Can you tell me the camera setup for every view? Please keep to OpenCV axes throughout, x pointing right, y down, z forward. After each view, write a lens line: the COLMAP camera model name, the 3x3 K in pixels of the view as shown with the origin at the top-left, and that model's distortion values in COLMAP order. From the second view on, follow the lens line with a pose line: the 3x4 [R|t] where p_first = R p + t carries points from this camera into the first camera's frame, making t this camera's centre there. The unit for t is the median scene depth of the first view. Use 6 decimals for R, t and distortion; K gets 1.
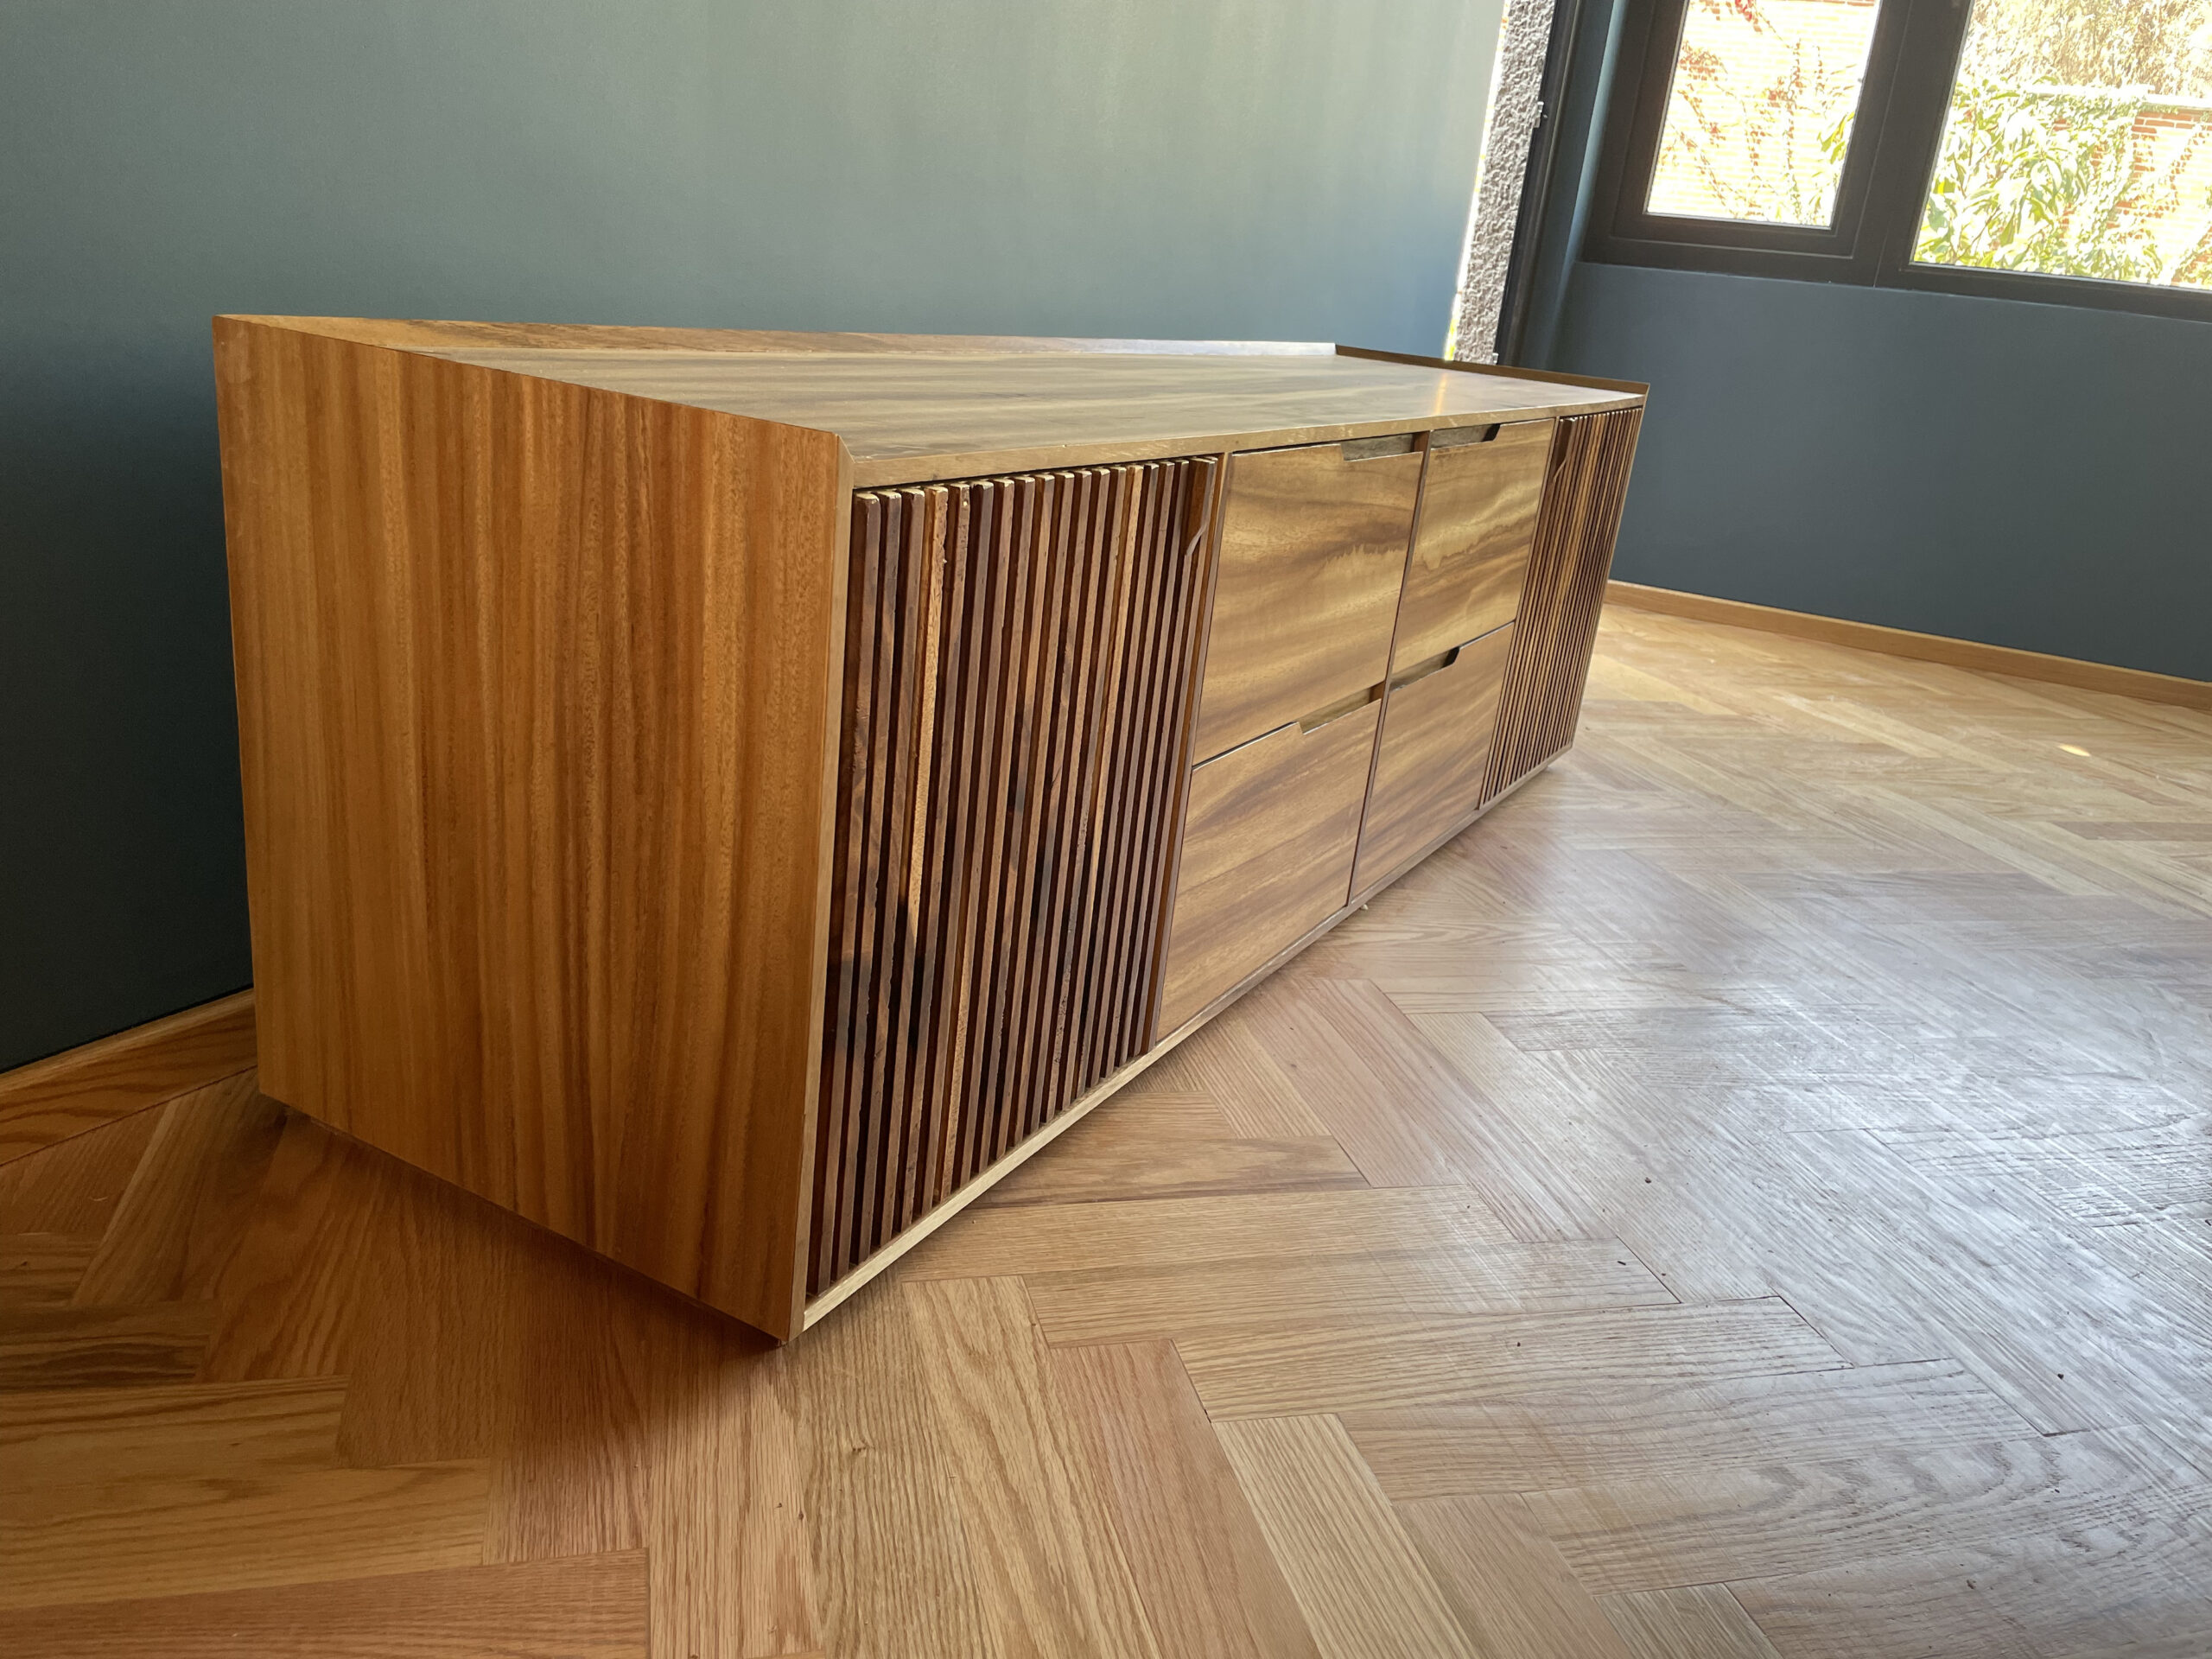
lens RADIAL K [[1729.7, 0, 1104.1], [0, 1729.7, 838.8], [0, 0, 1]] dist [0.075065, -0.105333]
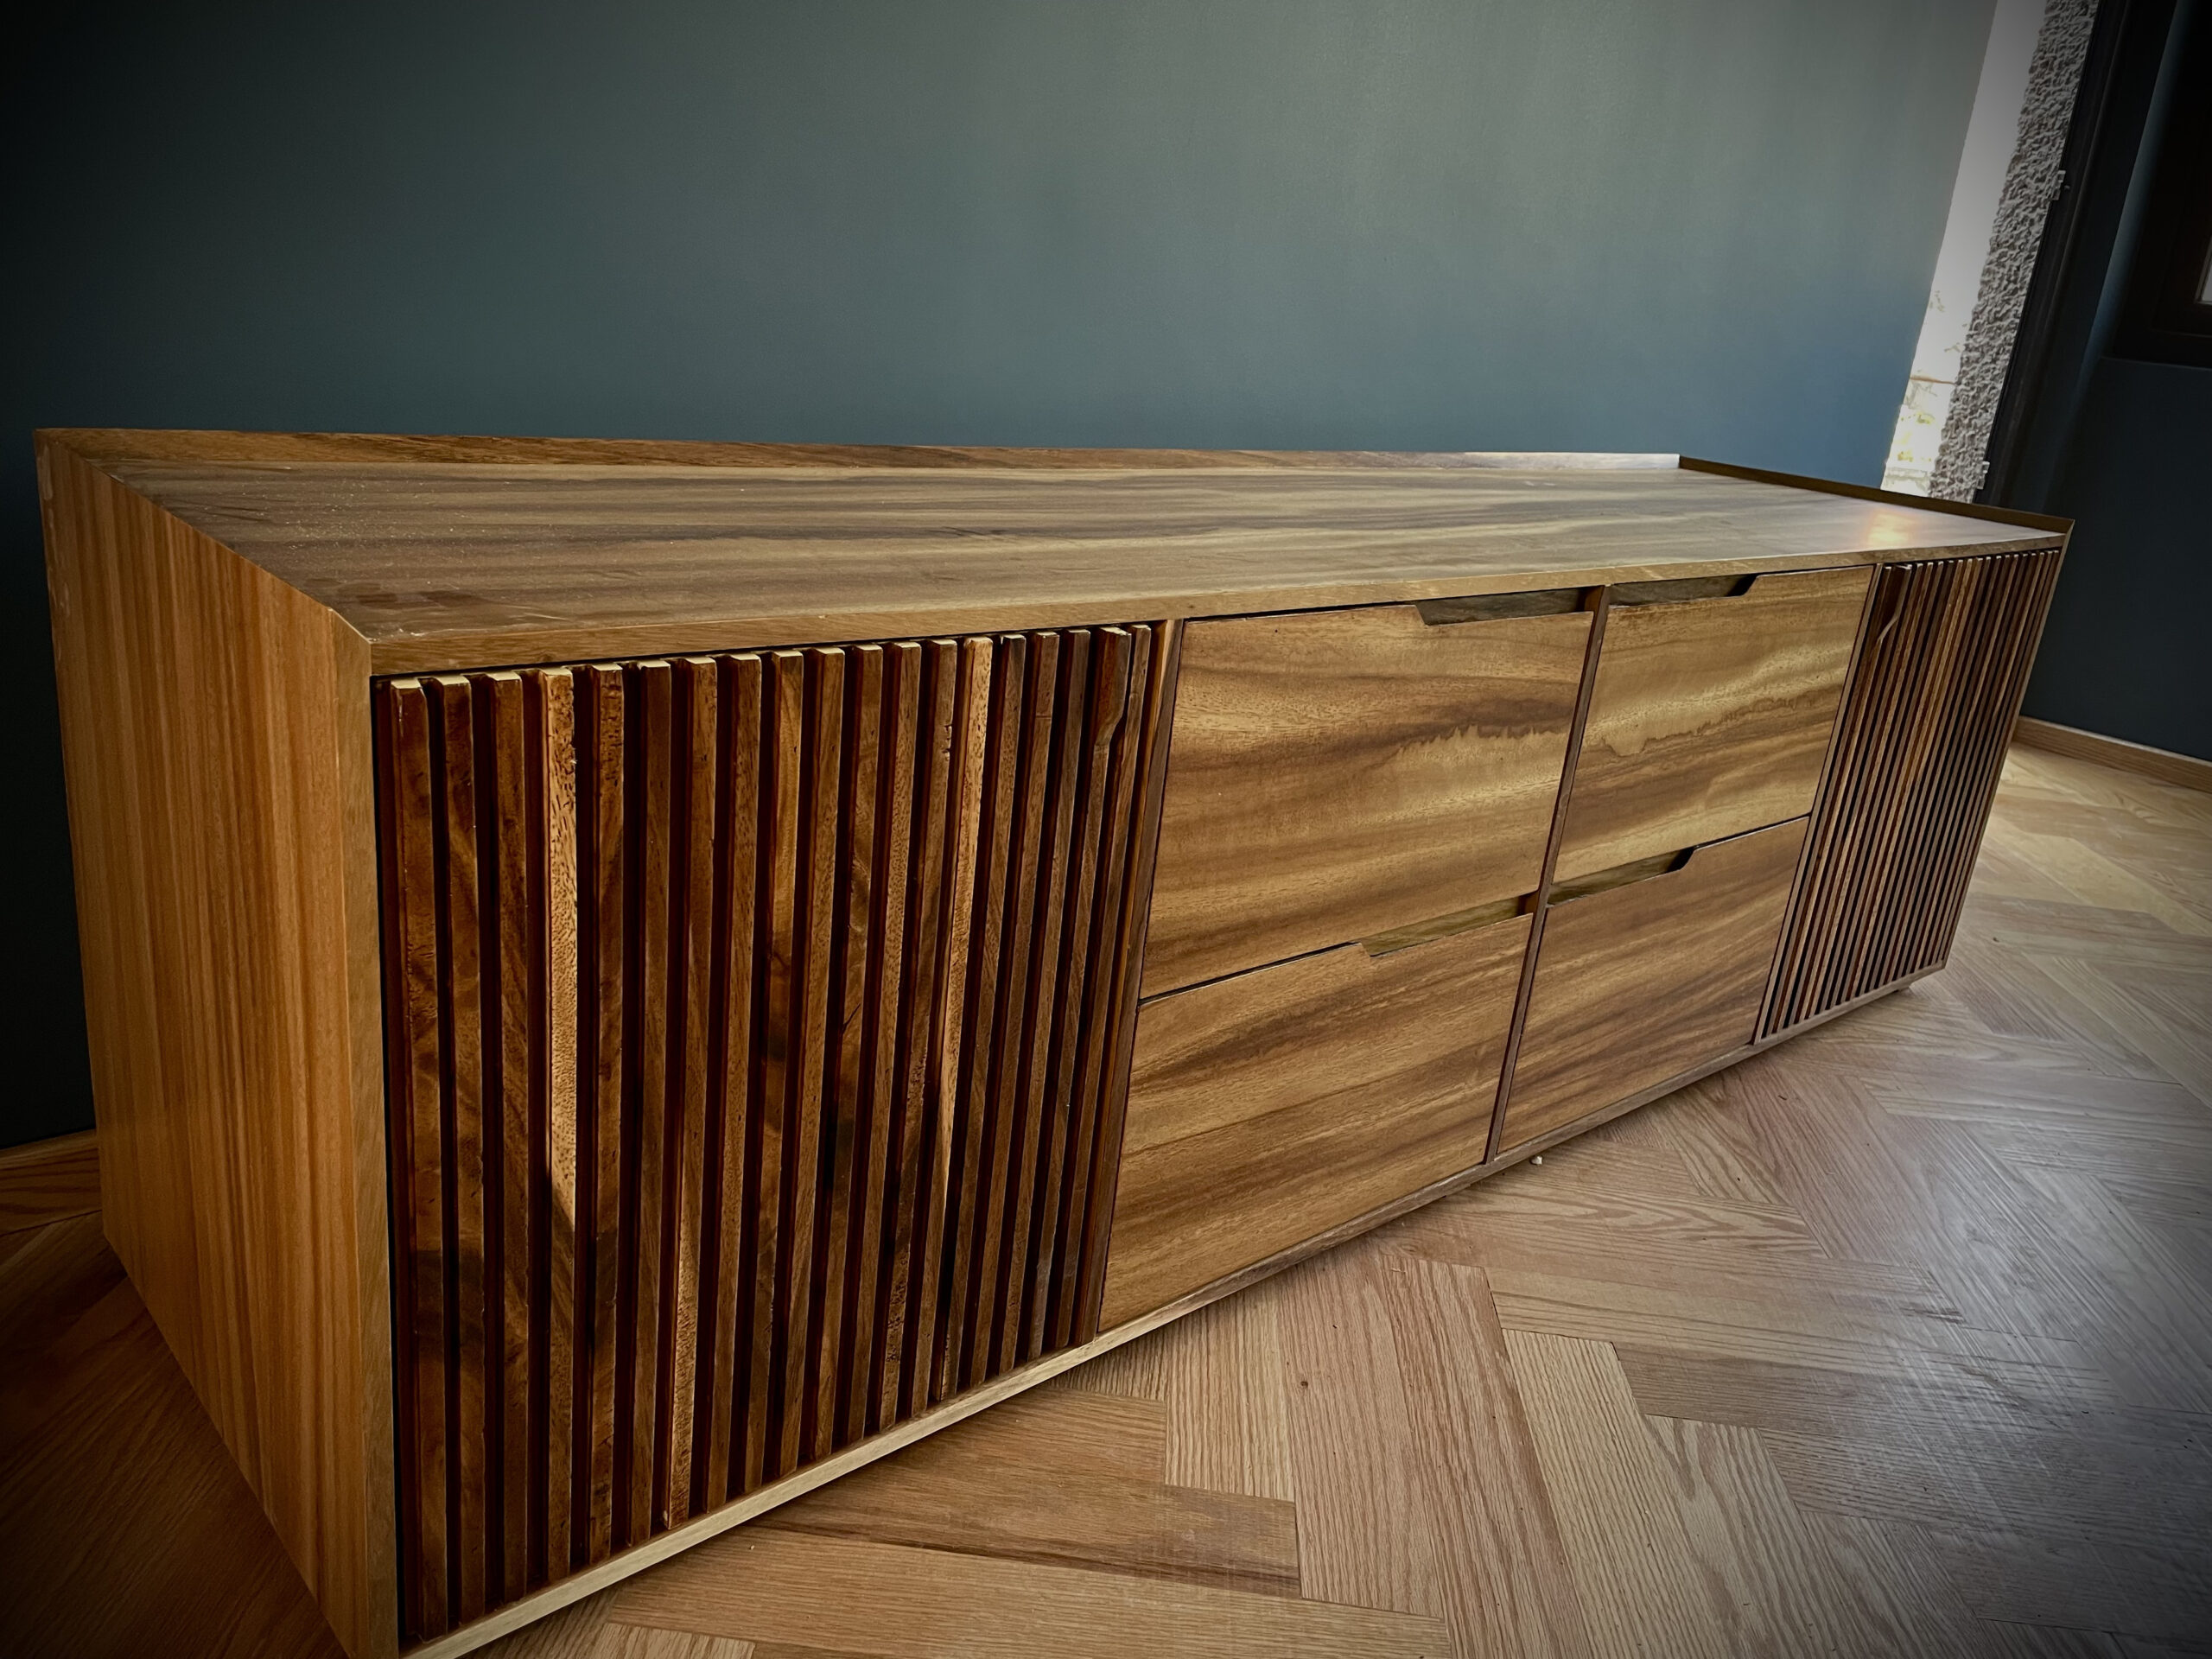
lens RADIAL K [[1729.7, 0, 1090.5], [0, 1729.7, 813.8], [0, 0, 1]] dist [0.075065, -0.105333]
pose [[0.946357, 0.091749, -0.309823, 0.213109], [-0.108308, 0.993442, -0.036637, -0.075973], [0.304430, 0.068228, 0.950088, 0.185105]]
